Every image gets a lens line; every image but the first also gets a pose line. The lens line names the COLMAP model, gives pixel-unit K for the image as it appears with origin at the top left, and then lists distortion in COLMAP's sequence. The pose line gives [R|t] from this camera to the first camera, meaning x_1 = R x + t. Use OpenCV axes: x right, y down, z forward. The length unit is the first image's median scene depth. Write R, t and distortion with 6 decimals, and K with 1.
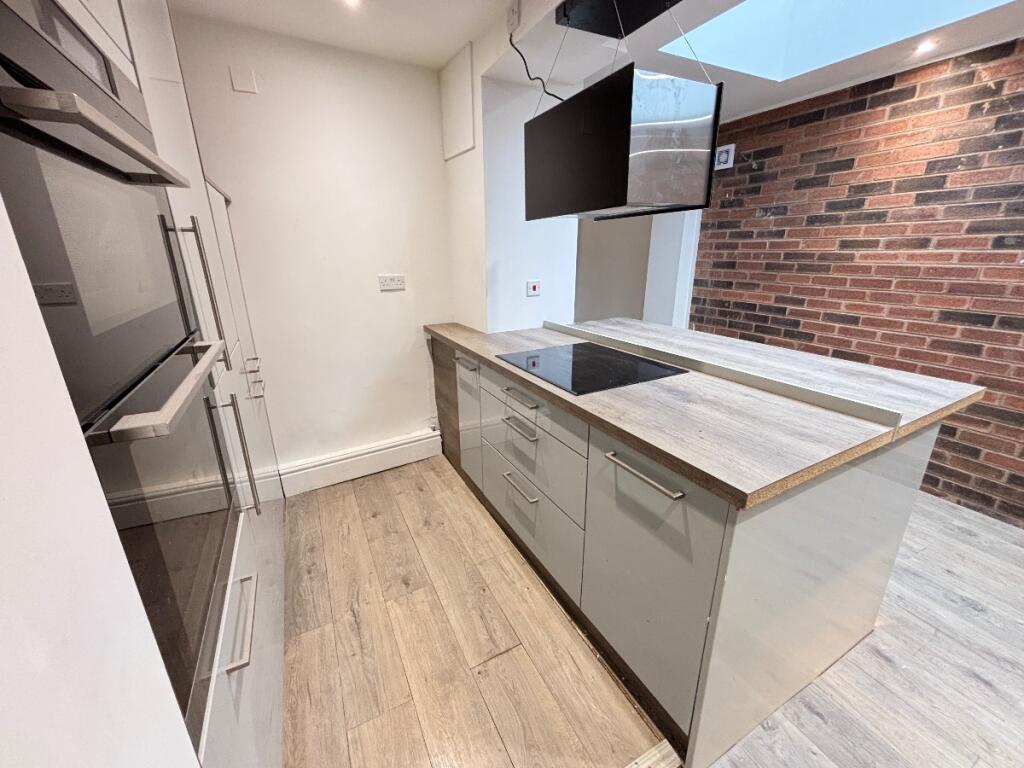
lens RADIAL K [[414.1, 0, 512.0], [0, 414.1, 382.1], [0, 0, 1]] dist [0.001682, -0.000164]
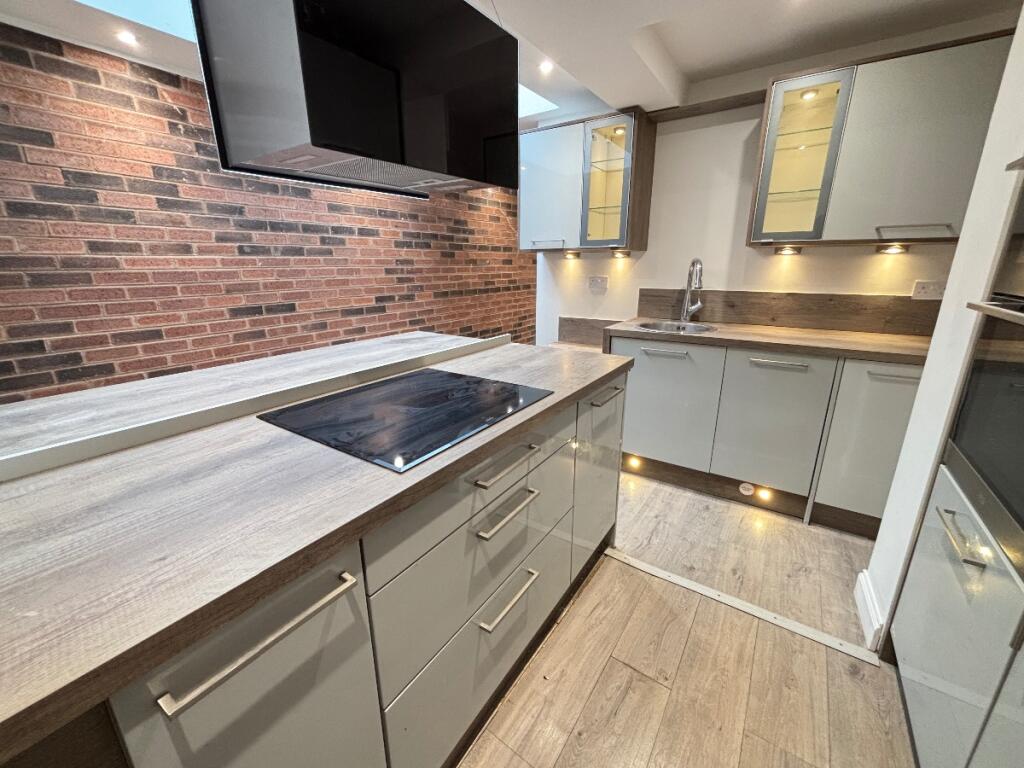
lens RADIAL K [[414.1, 0, 510.3], [0, 414.1, 383.3], [0, 0, 1]] dist [0.001682, -0.000164]
pose [[-0.464145, -0.234723, 0.854093, -0.338817], [0.280307, 0.875769, 0.393009, -0.218251], [-0.840237, 0.421822, -0.340689, 0.803794]]
